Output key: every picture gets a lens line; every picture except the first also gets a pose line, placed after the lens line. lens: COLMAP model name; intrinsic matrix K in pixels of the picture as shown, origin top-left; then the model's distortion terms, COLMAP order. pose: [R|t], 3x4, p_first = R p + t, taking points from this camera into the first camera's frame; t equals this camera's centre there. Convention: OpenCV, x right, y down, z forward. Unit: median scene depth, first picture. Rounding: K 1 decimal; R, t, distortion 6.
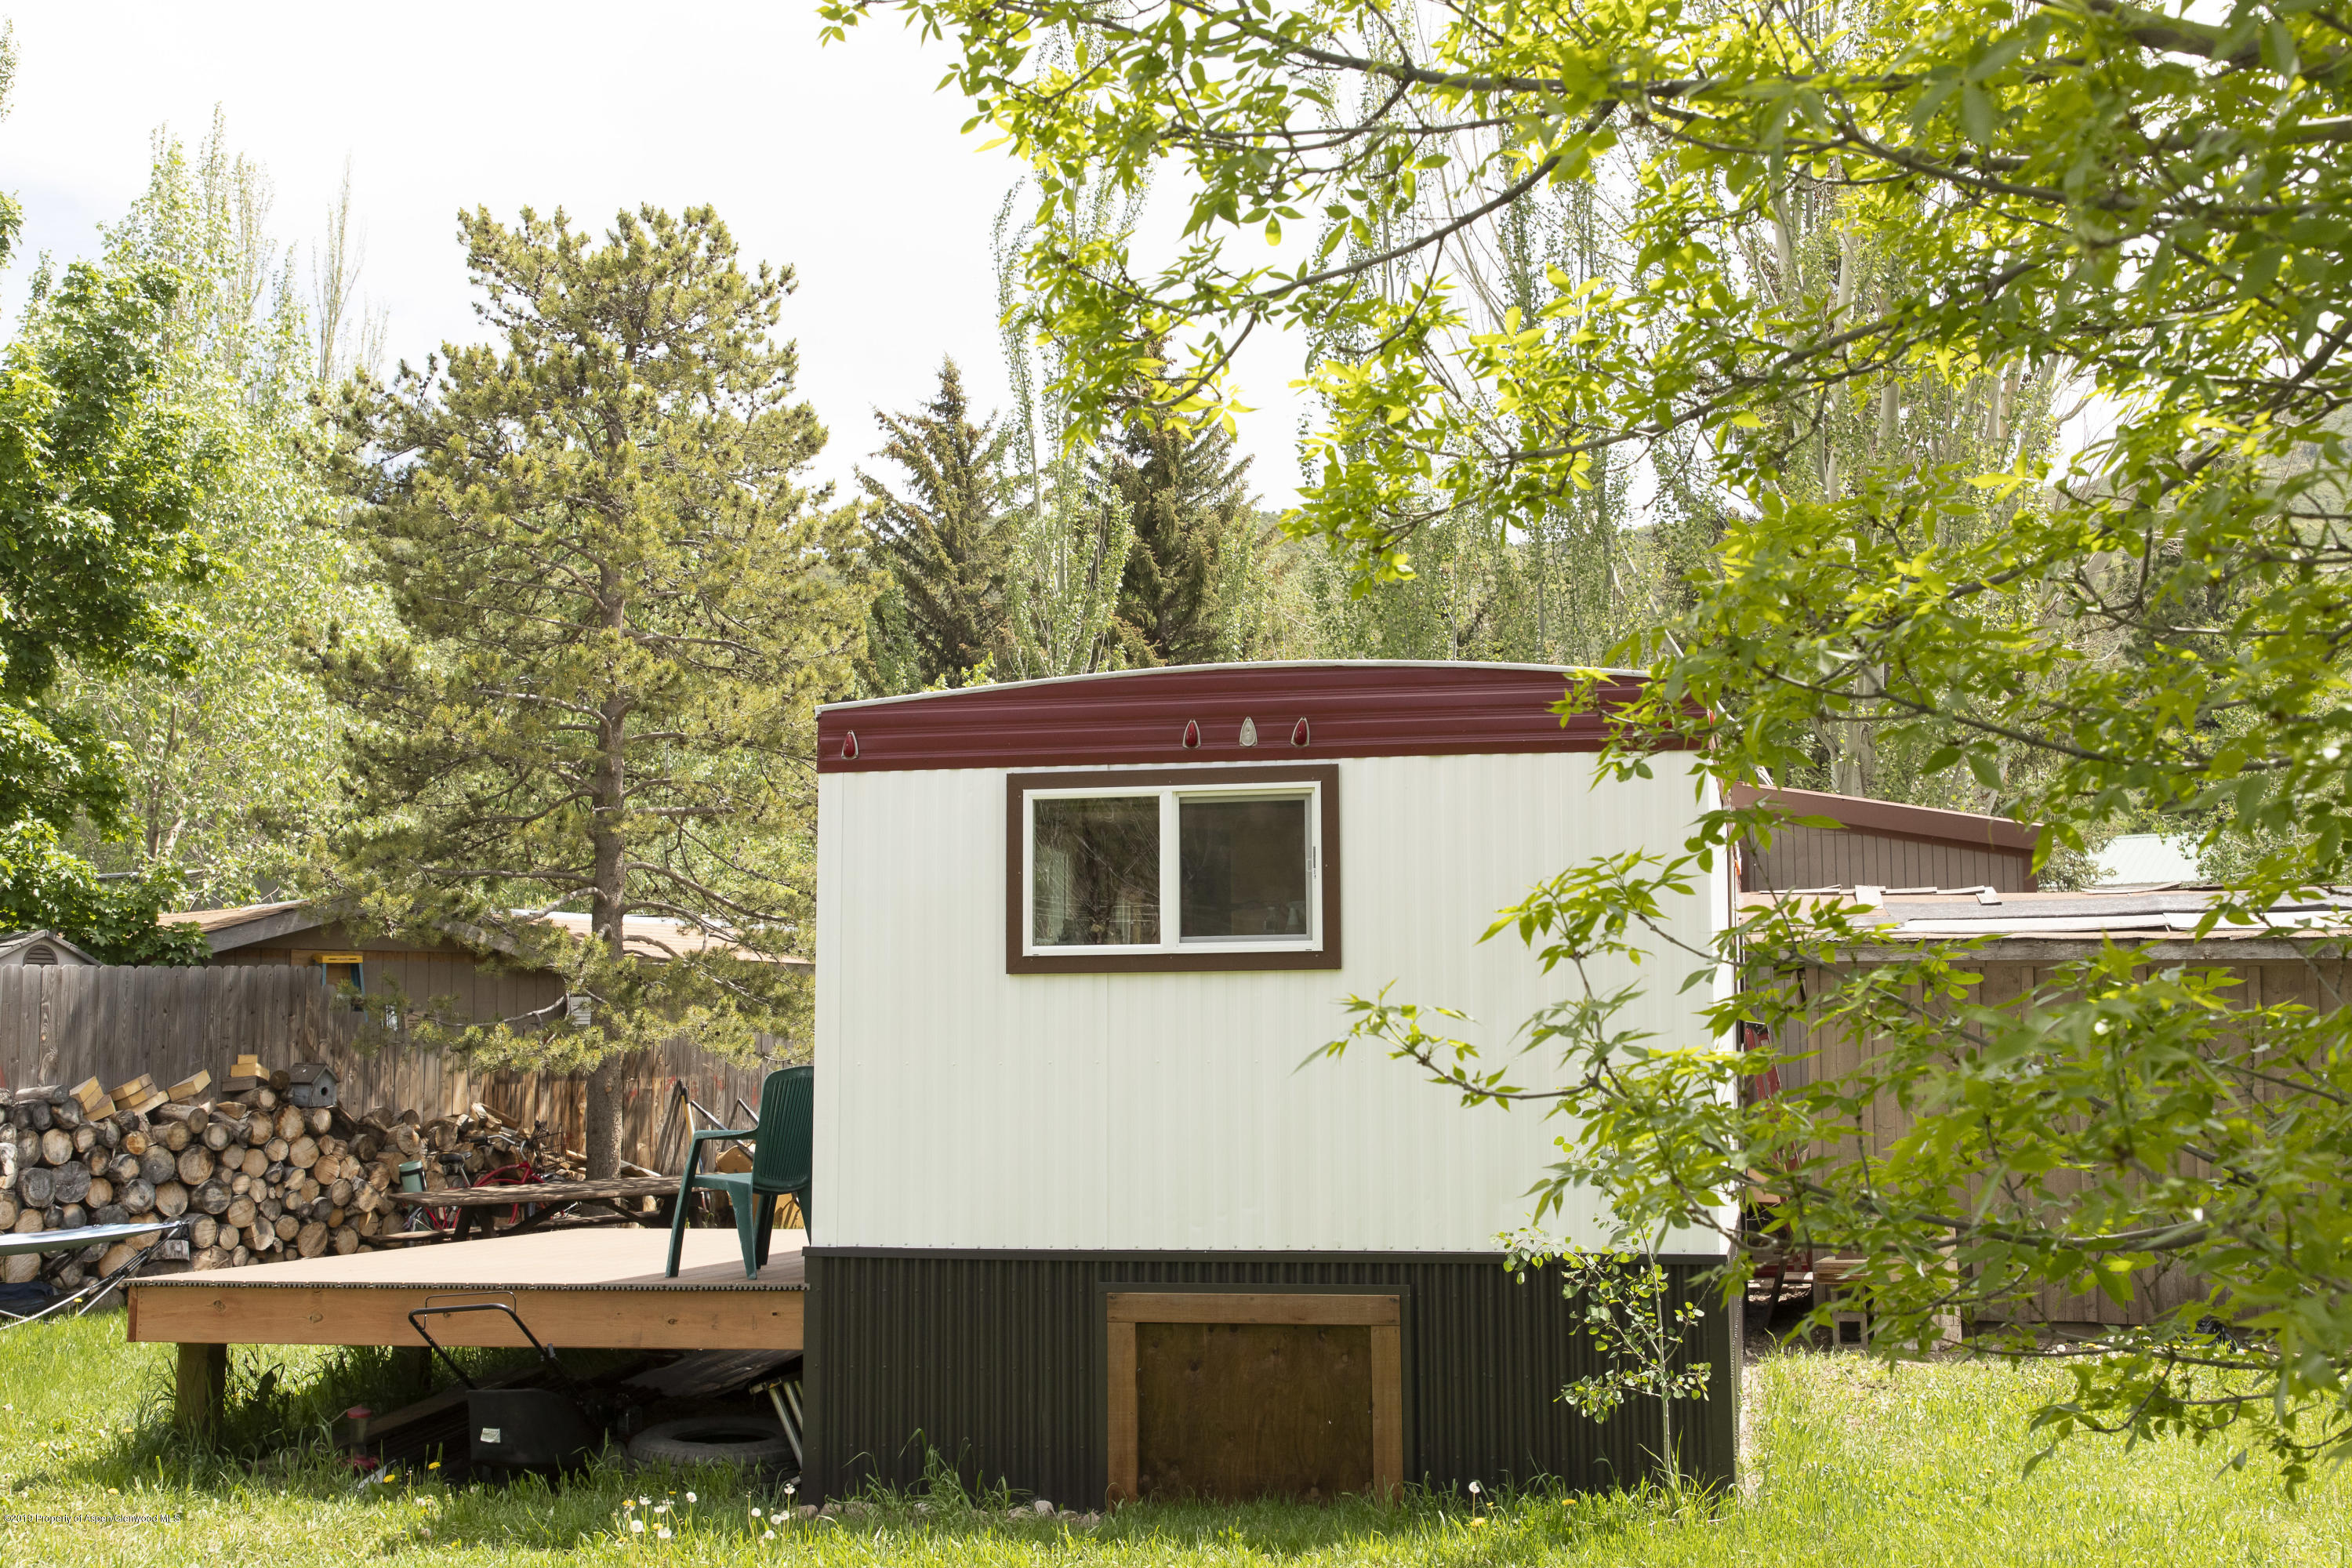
lens RADIAL K [[2814.6, 0, 1173.8], [0, 2814.6, 779.9], [0, 0, 1]] dist [-0.025687, 0.000000]
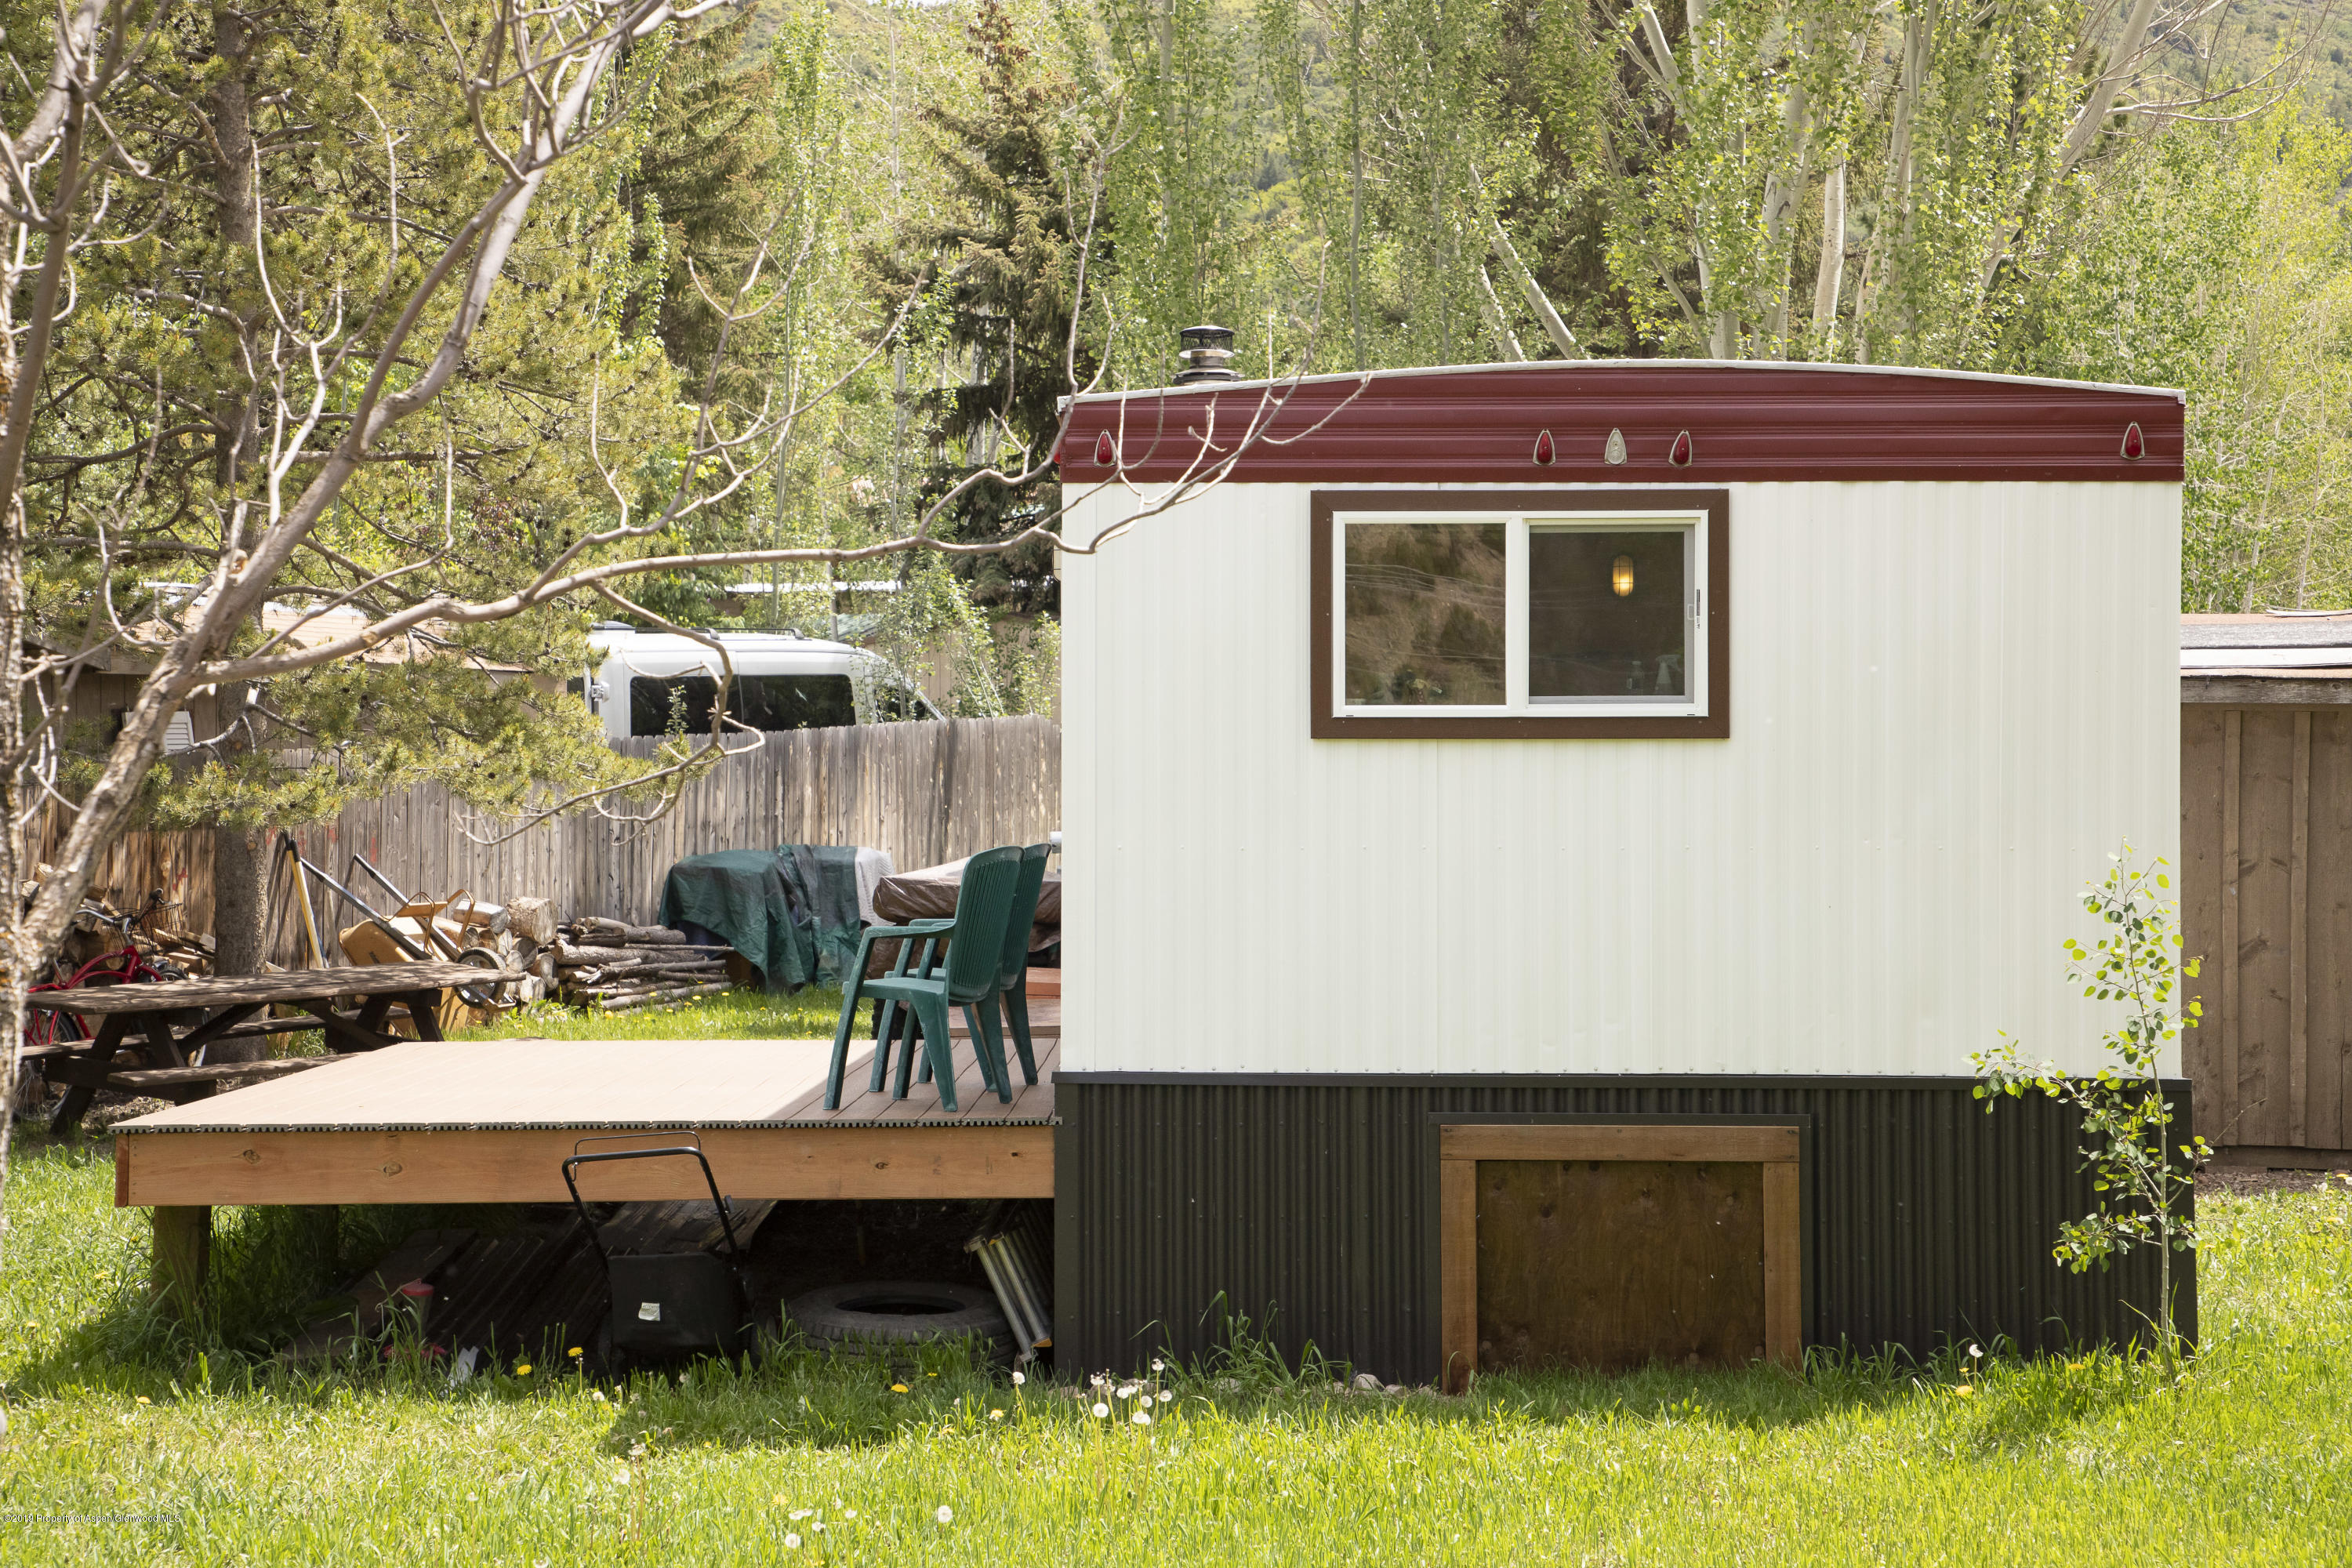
lens RADIAL K [[4141.8, 0, 1177.6], [0, 4141.8, 789.8], [0, 0, 1]] dist [0.239501, 0.000000]
pose [[0.981442, 0.006344, 0.191657, -0.332551], [-0.026535, 0.994331, 0.102966, -0.039389], [-0.189917, -0.106141, 0.976046, -0.167727]]
